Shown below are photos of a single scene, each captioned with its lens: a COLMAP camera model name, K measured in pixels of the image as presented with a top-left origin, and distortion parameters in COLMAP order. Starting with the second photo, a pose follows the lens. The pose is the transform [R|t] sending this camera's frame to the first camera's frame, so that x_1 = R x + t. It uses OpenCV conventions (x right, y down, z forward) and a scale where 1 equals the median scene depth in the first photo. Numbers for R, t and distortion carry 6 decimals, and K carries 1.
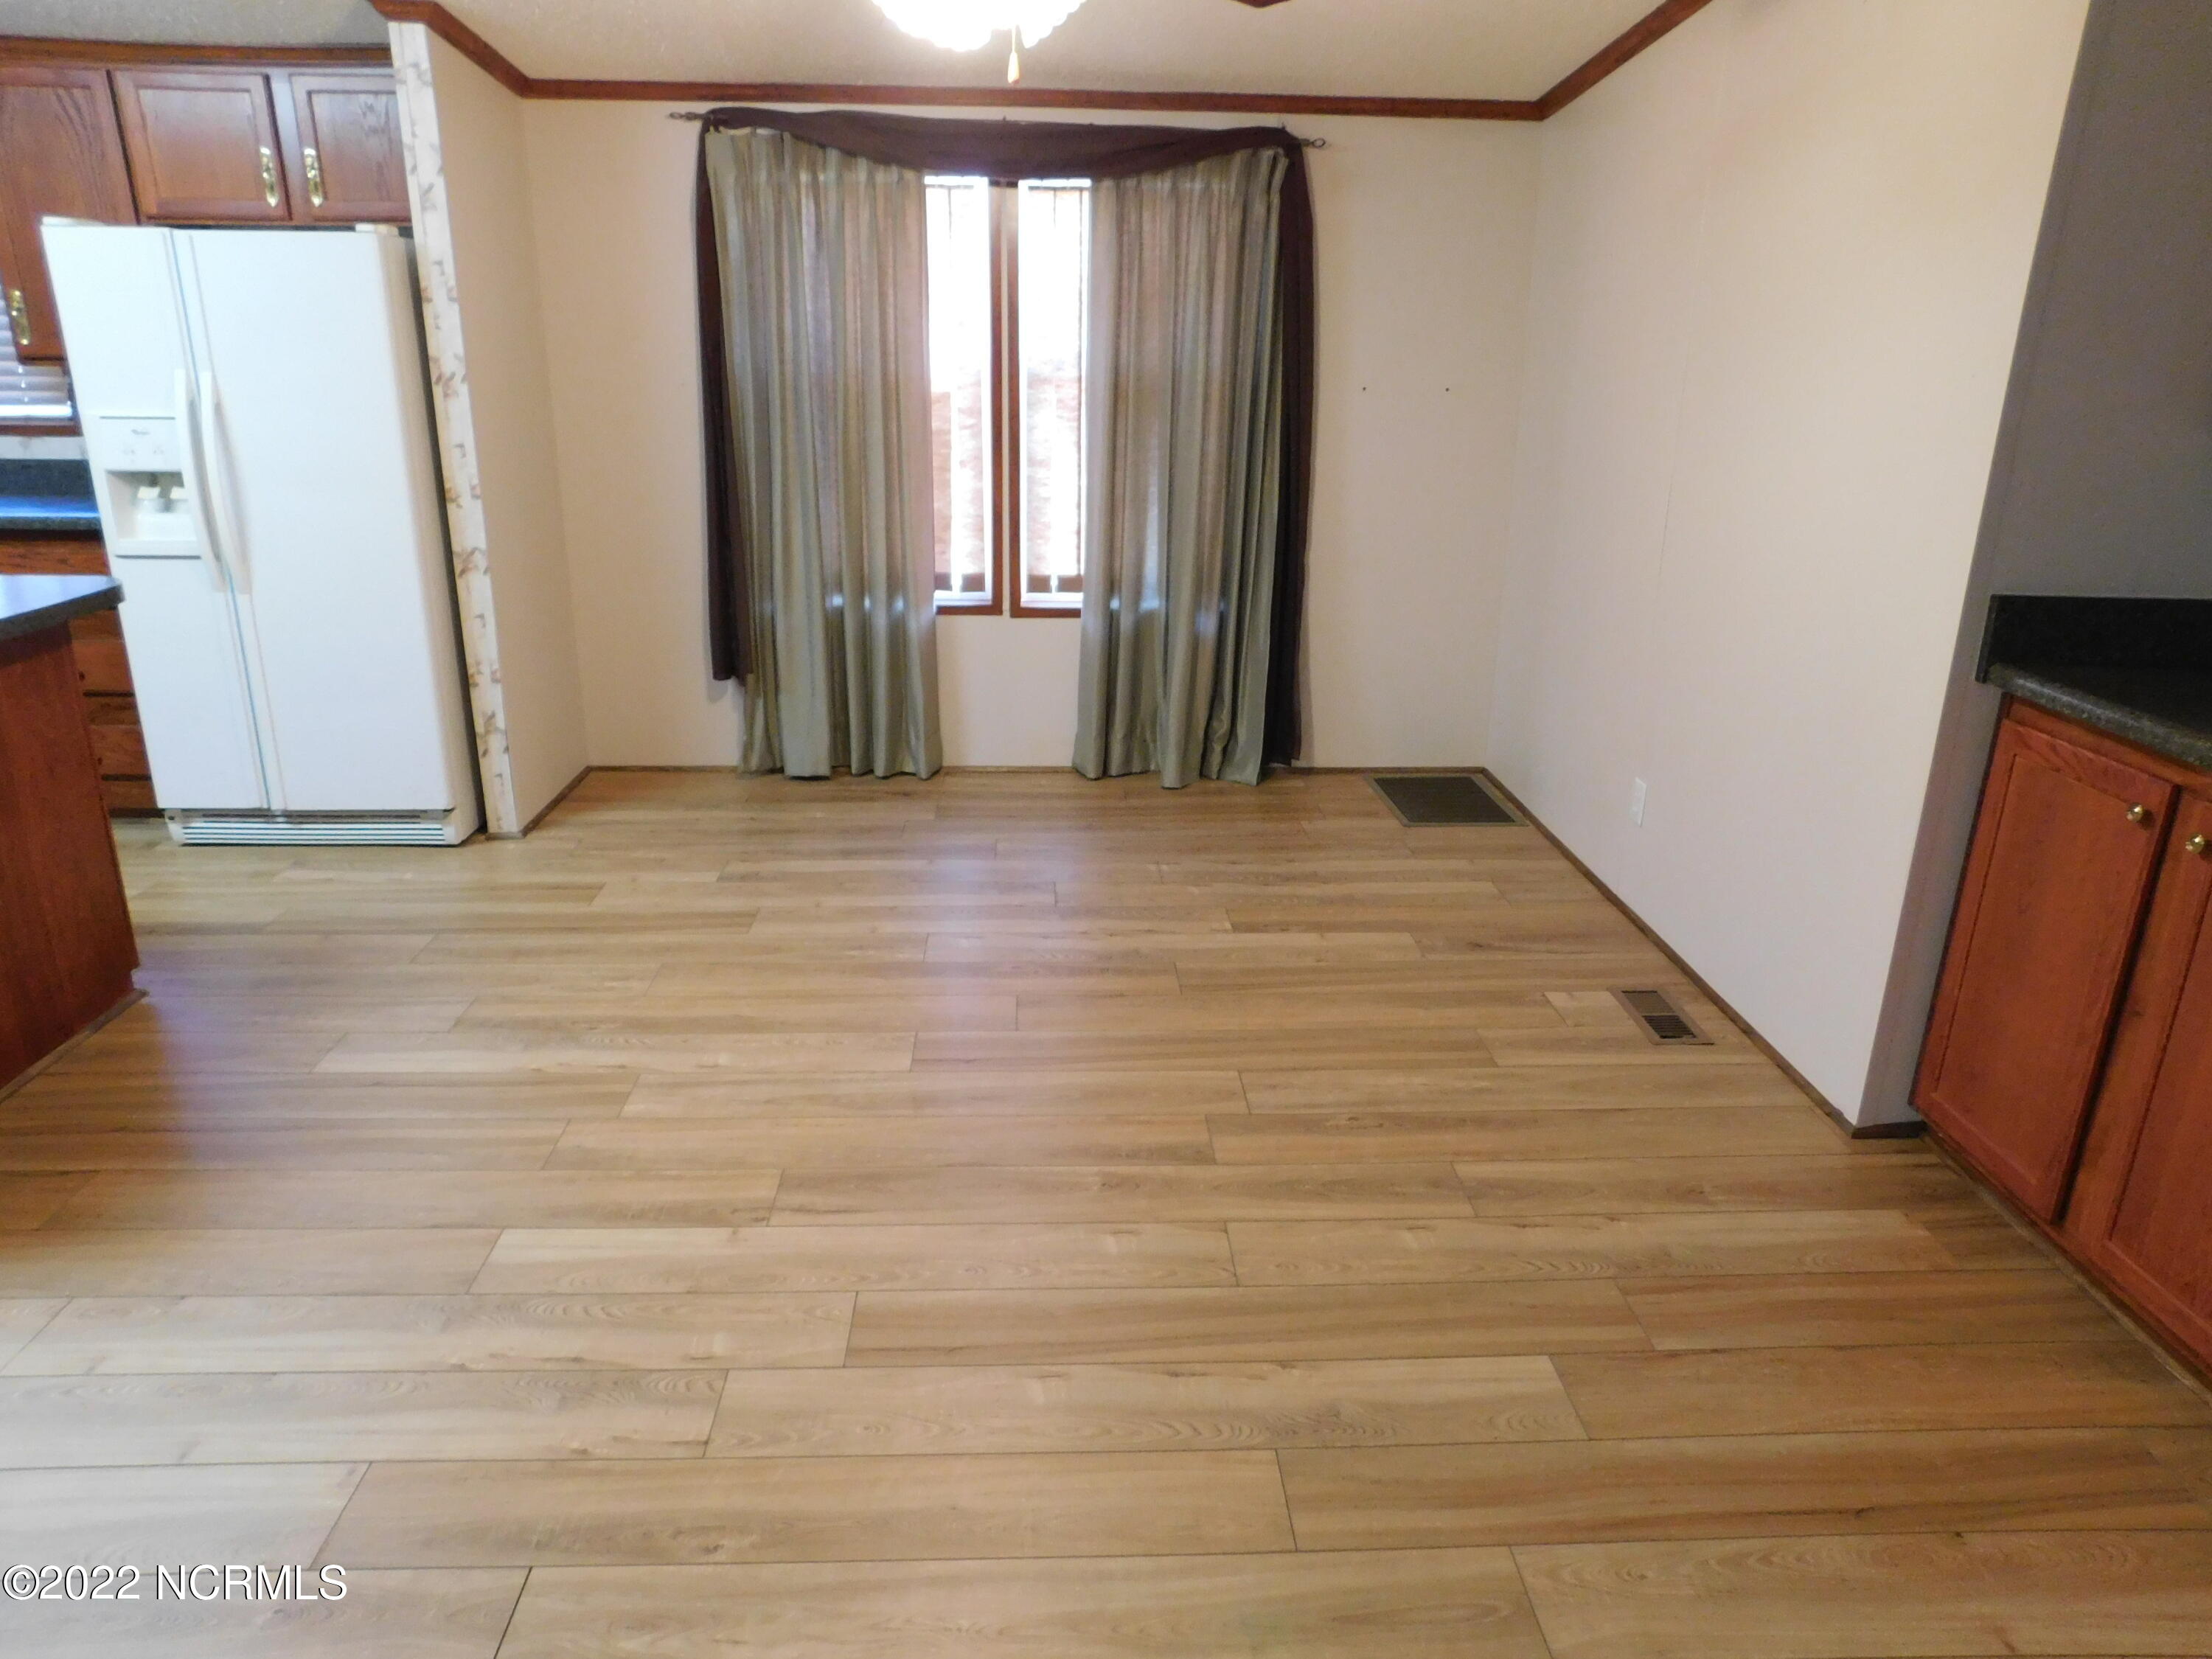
lens RADIAL K [[1446.9, 0, 1096.2], [0, 1446.9, 821.8], [0, 0, 1]] dist [-0.070750, 0.058119]
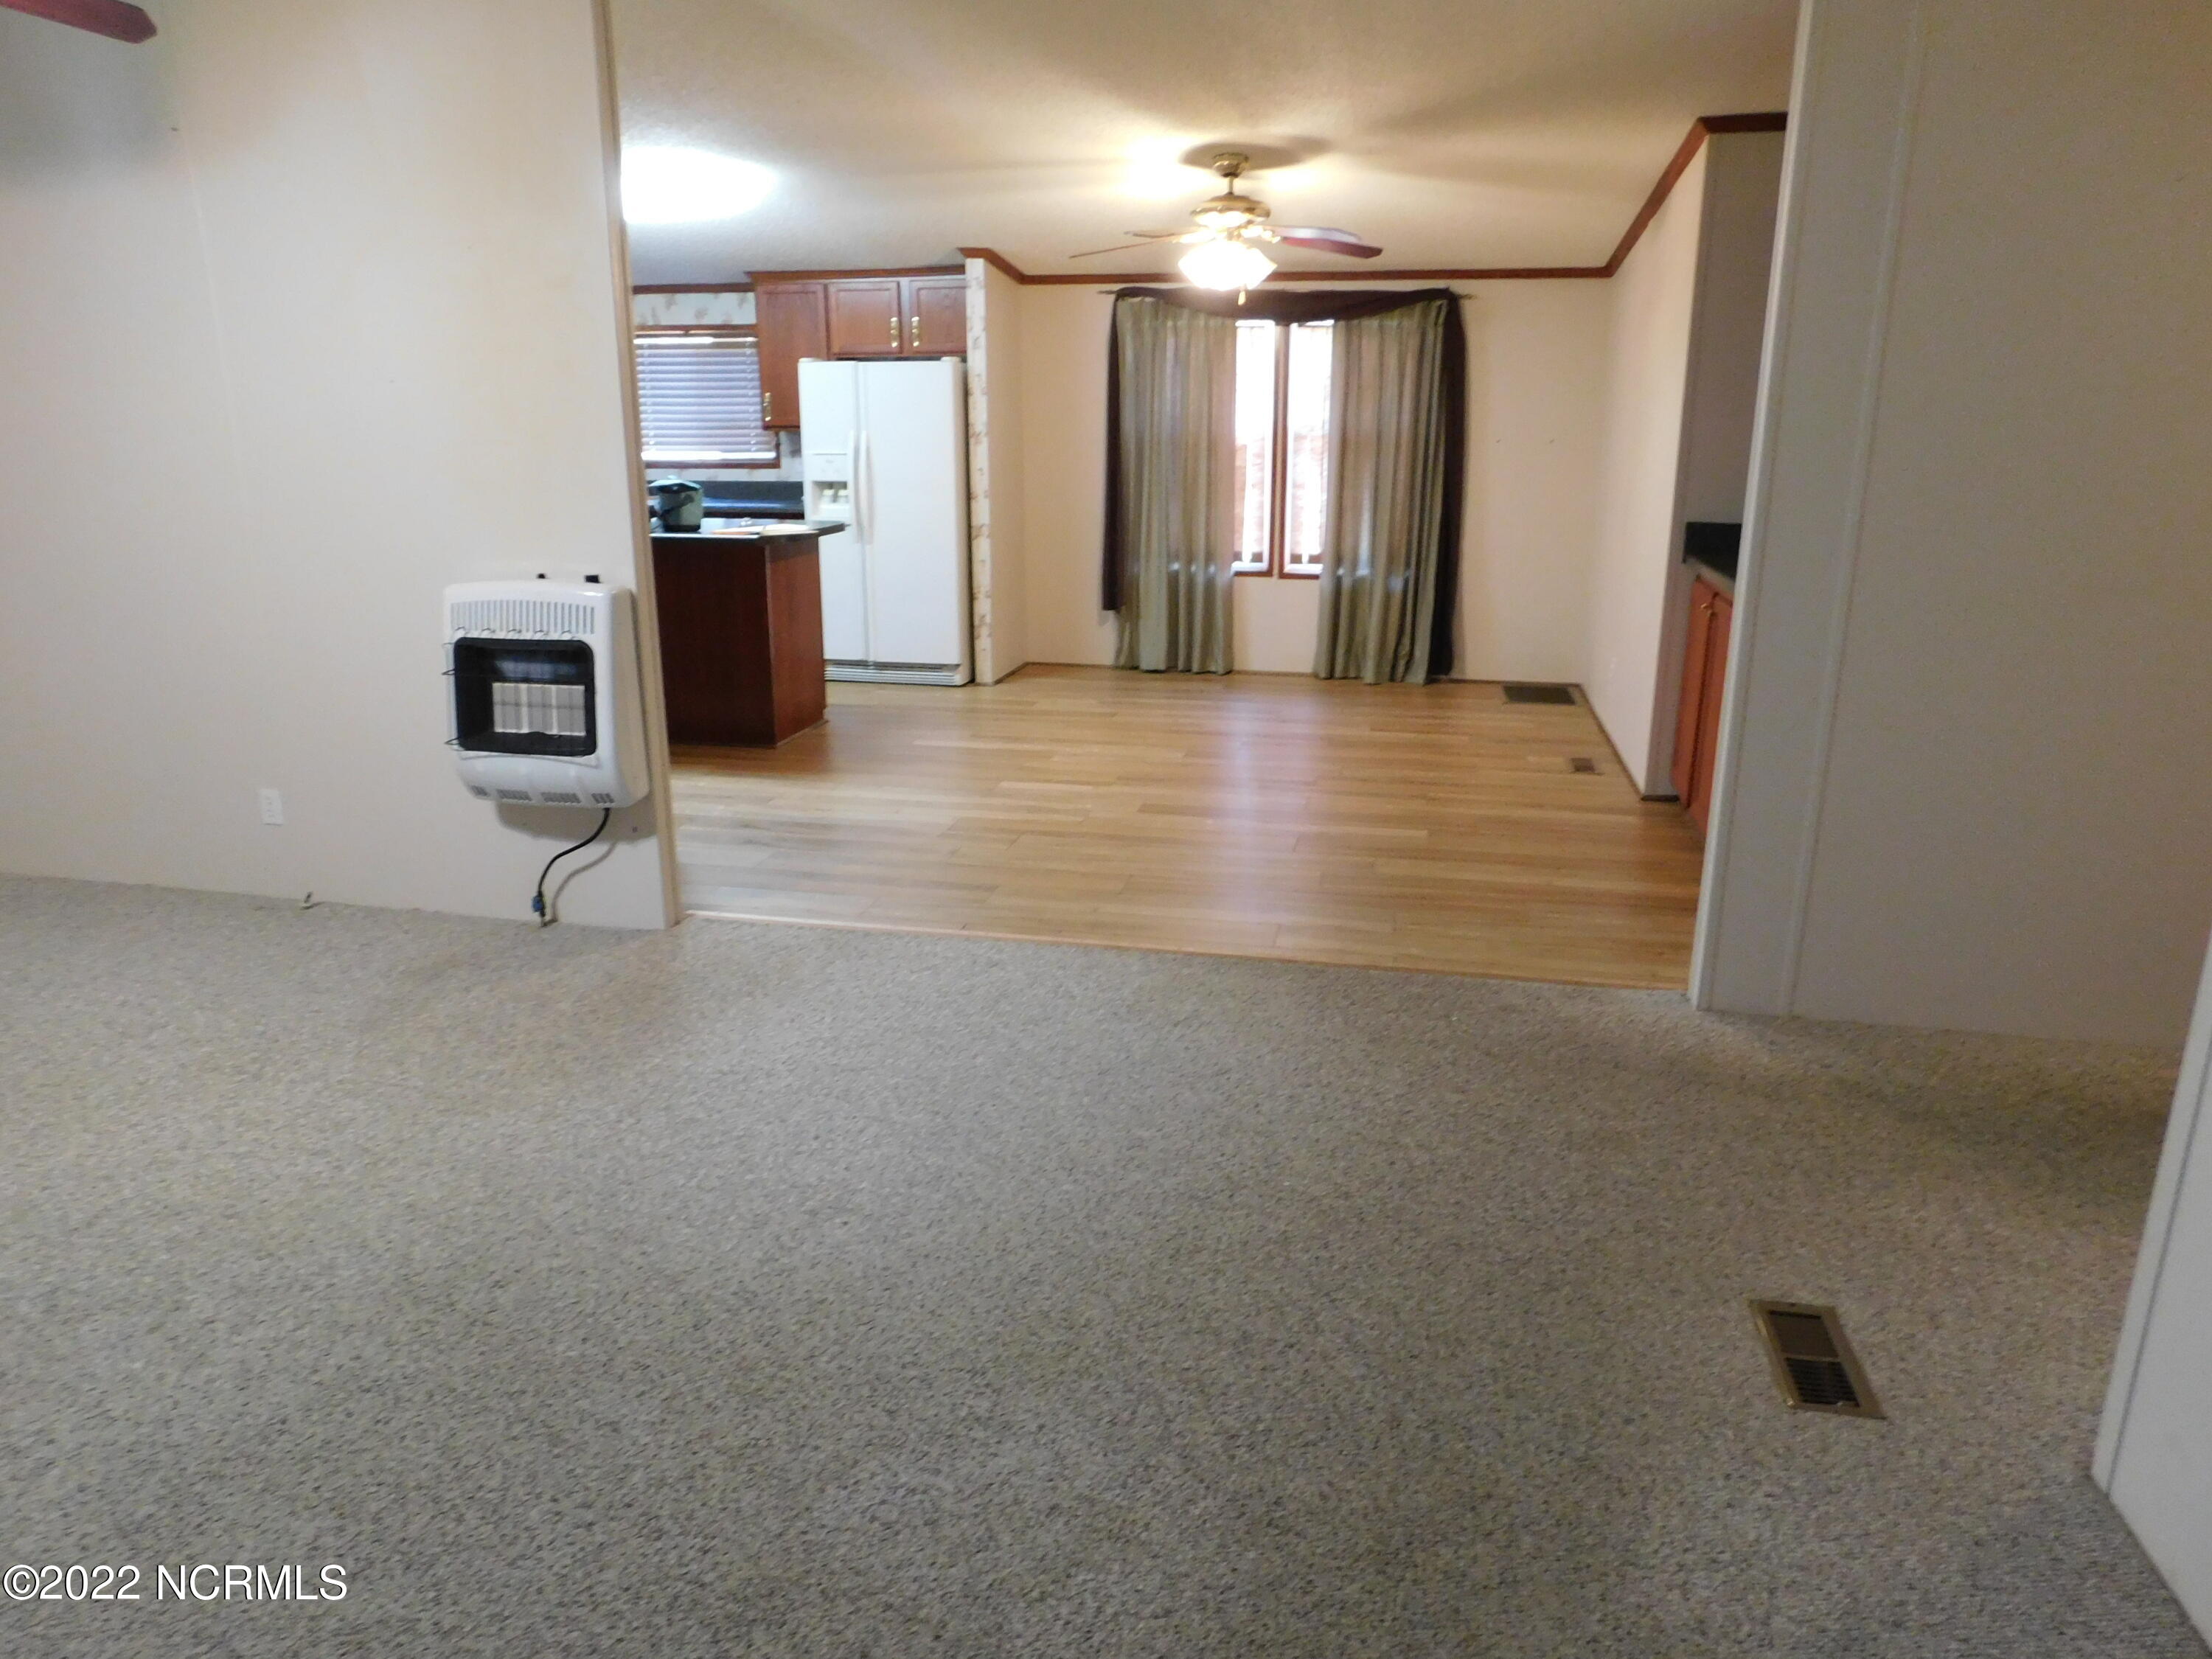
lens RADIAL K [[1446.9, 0, 1094.7], [0, 1446.9, 846.1], [0, 0, 1]] dist [-0.070750, 0.058119]
pose [[0.965777, 0.060757, -0.252157, 0.194500], [-0.070647, 0.997040, -0.030348, 0.257543], [0.249567, 0.047123, 0.967210, -0.719529]]
